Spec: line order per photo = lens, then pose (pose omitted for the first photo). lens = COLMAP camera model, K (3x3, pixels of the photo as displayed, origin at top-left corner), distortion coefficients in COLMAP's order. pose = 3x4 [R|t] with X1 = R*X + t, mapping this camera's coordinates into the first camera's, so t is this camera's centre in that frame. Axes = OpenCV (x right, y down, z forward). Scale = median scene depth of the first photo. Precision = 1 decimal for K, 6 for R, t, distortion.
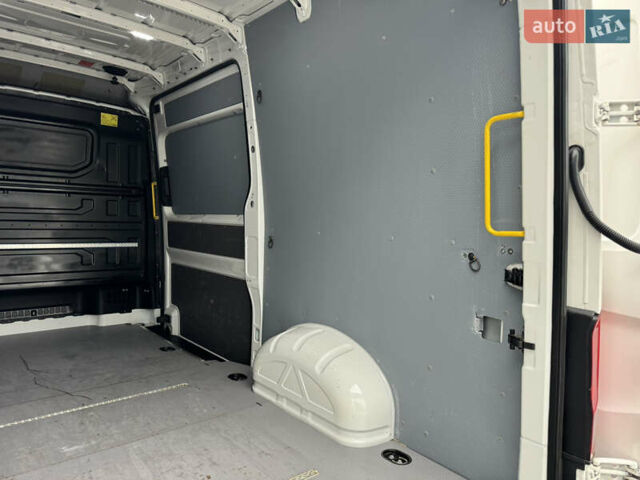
lens RADIAL K [[451.3, 0, 320.0], [0, 451.3, 240.0], [0, 0, 1]] dist [0.098389, -0.111121]
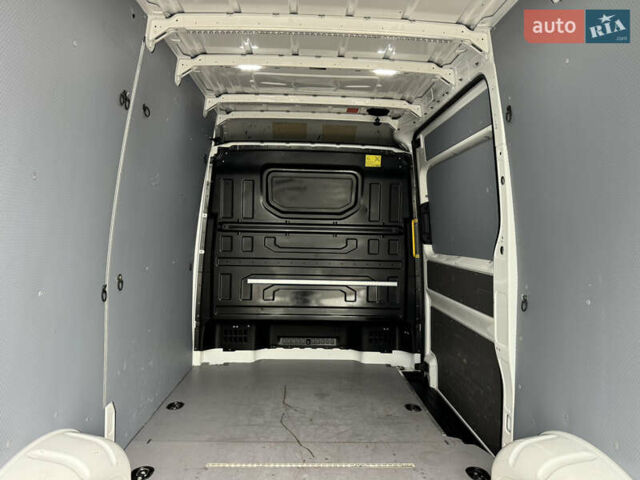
lens RADIAL K [[451.3, 0, 320.0], [0, 451.3, 240.0], [0, 0, 1]] dist [0.098389, -0.111121]
pose [[0.790095, -0.000037, -0.612985, 0.068029], [-0.029782, 0.998817, -0.038447, -0.046705], [0.612261, 0.048633, 0.789159, 0.153504]]
